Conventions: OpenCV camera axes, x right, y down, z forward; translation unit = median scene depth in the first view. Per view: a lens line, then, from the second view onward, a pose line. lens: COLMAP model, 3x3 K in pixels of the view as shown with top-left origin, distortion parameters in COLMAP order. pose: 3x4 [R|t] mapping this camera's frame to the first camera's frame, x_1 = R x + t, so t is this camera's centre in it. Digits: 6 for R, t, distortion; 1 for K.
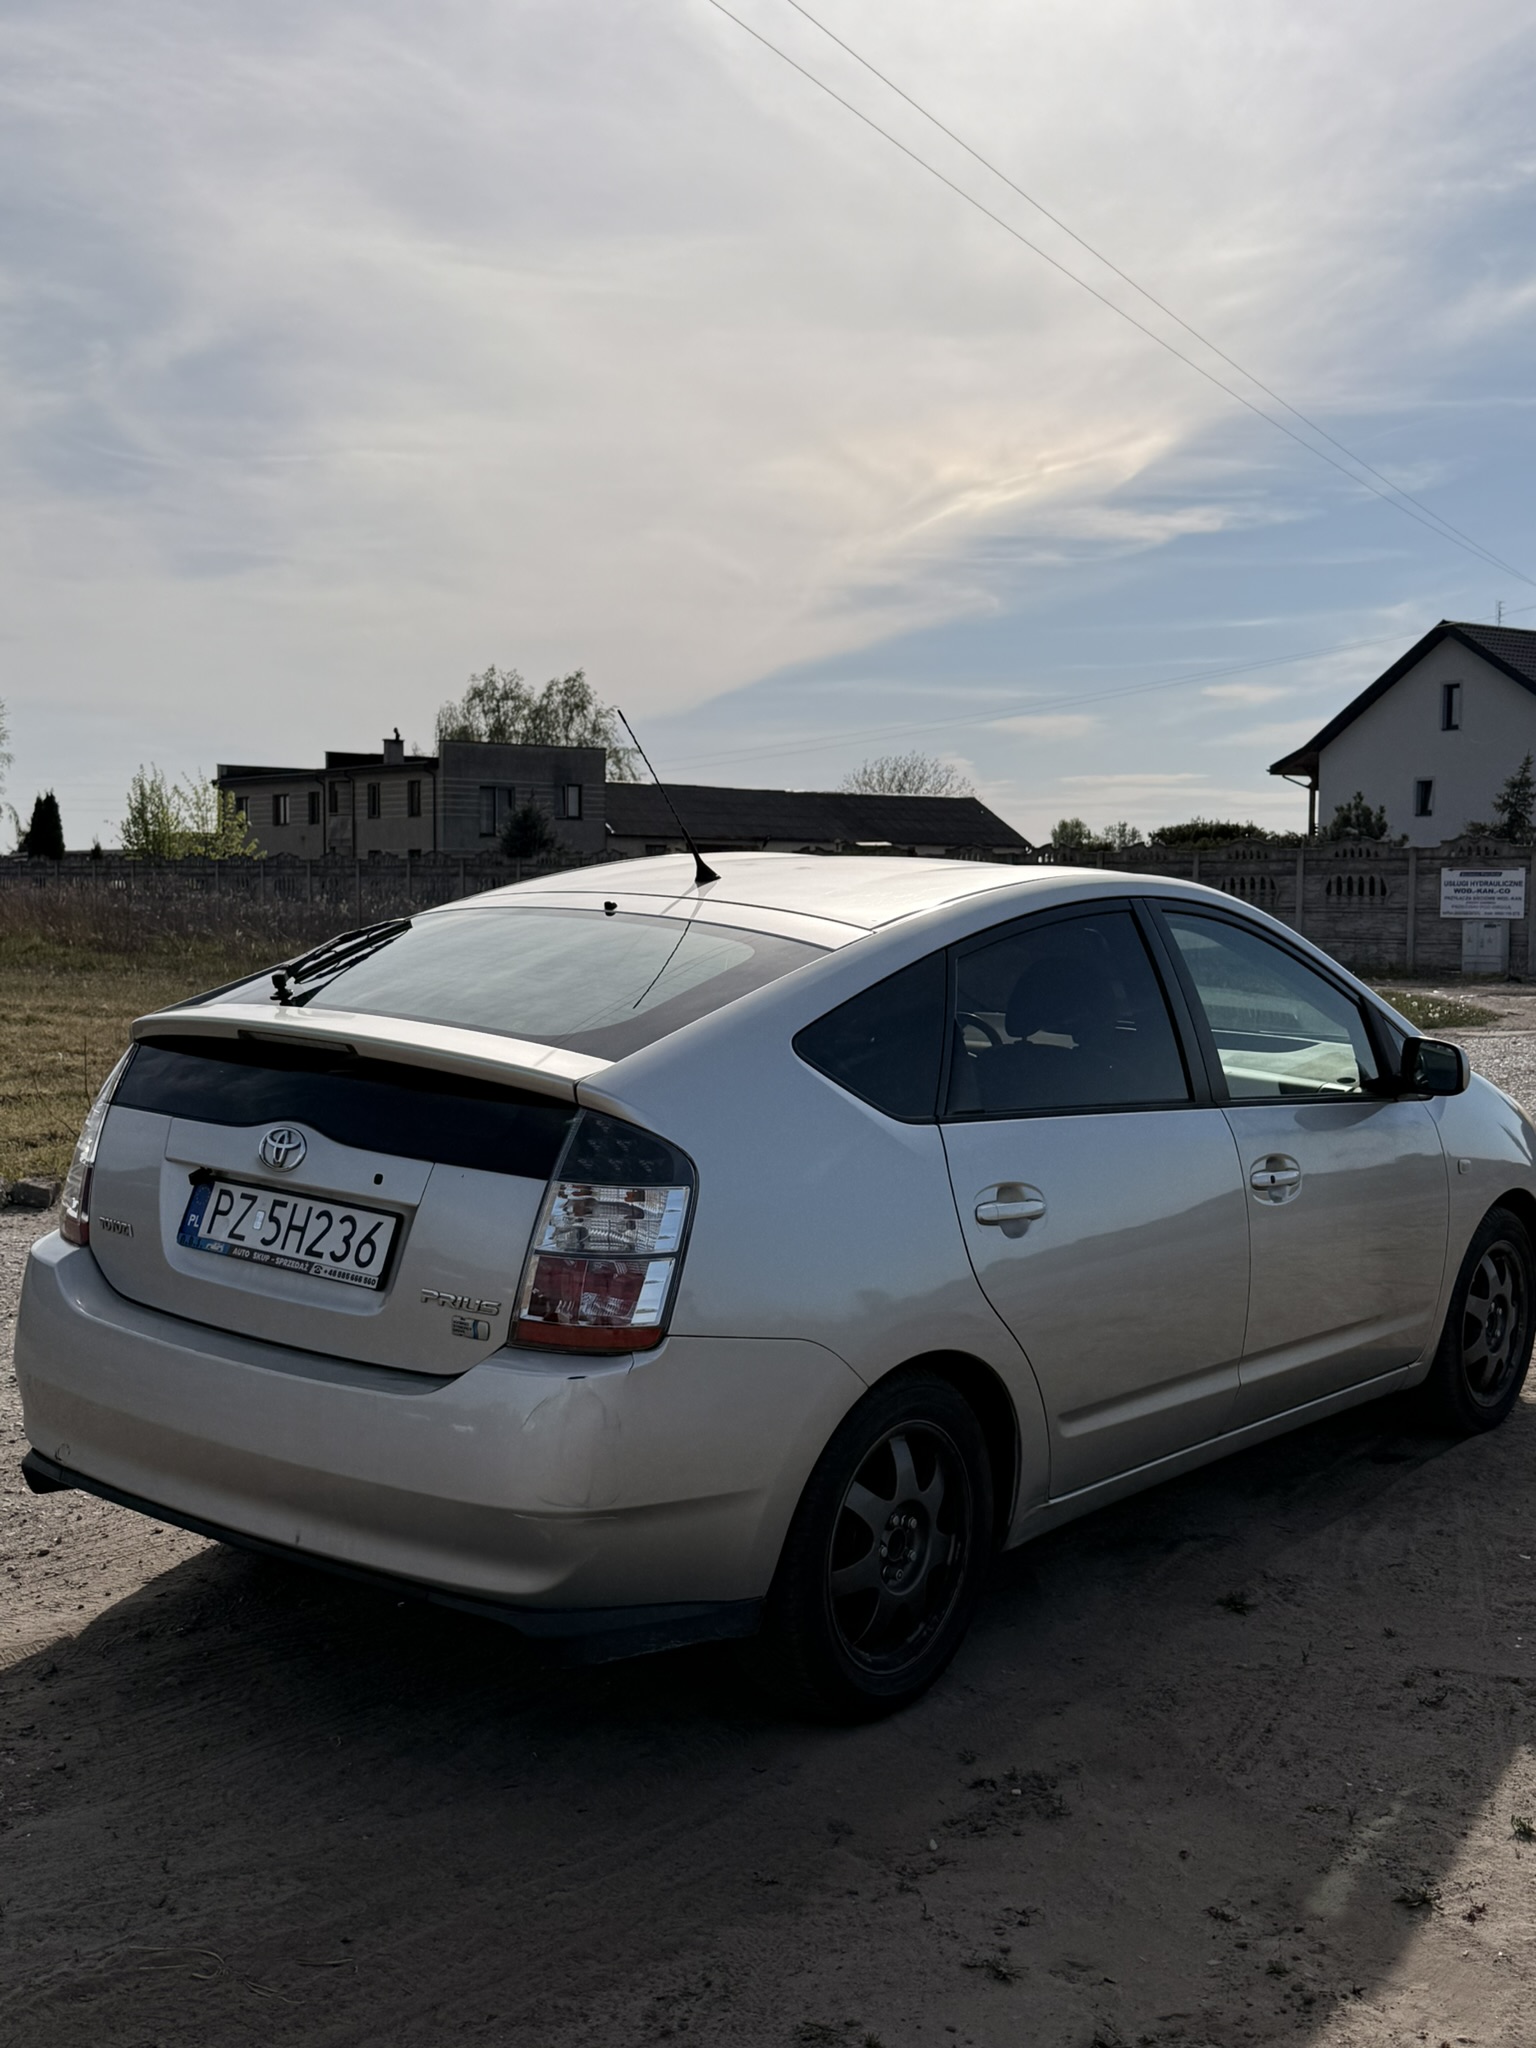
lens RADIAL K [[2315.0, 0, 763.2], [0, 2315.0, 1026.0], [0, 0, 1]] dist [0.142826, 0.000000]
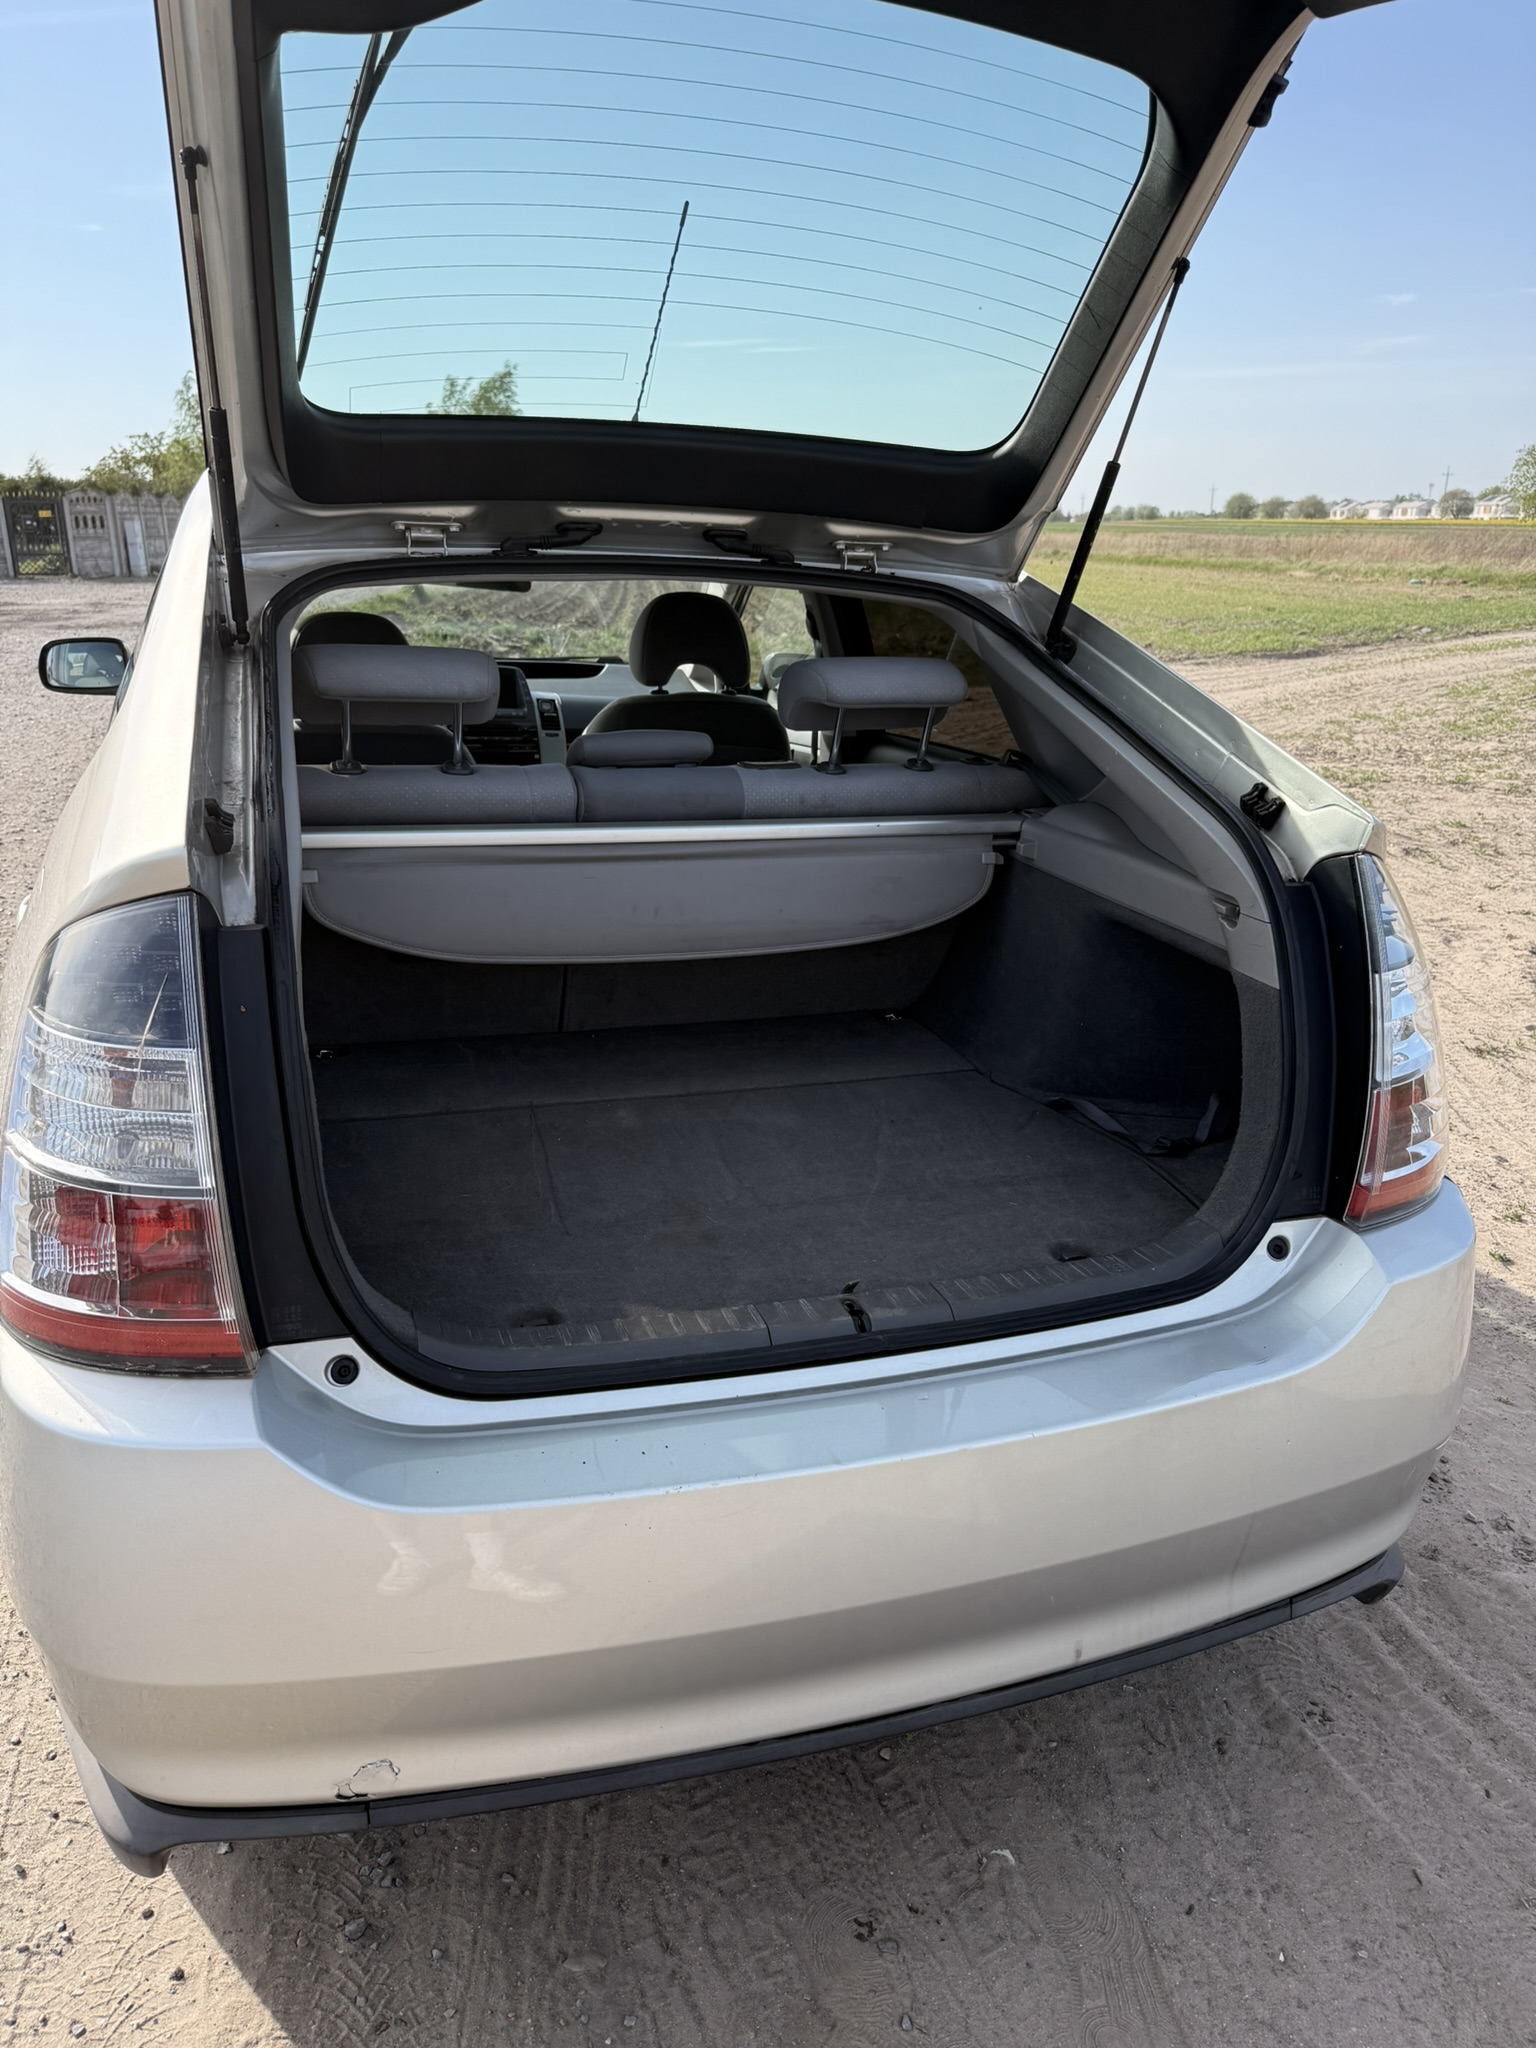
lens RADIAL K [[1454.6, 0, 770.5], [0, 1454.6, 1004.8], [0, 0, 1]] dist [0.007381, -0.009650]
pose [[0.549228, -0.270309, 0.790747, -0.470152], [0.056020, 0.956022, 0.287897, -0.049593], [-0.833793, -0.113824, 0.540217, 0.844278]]
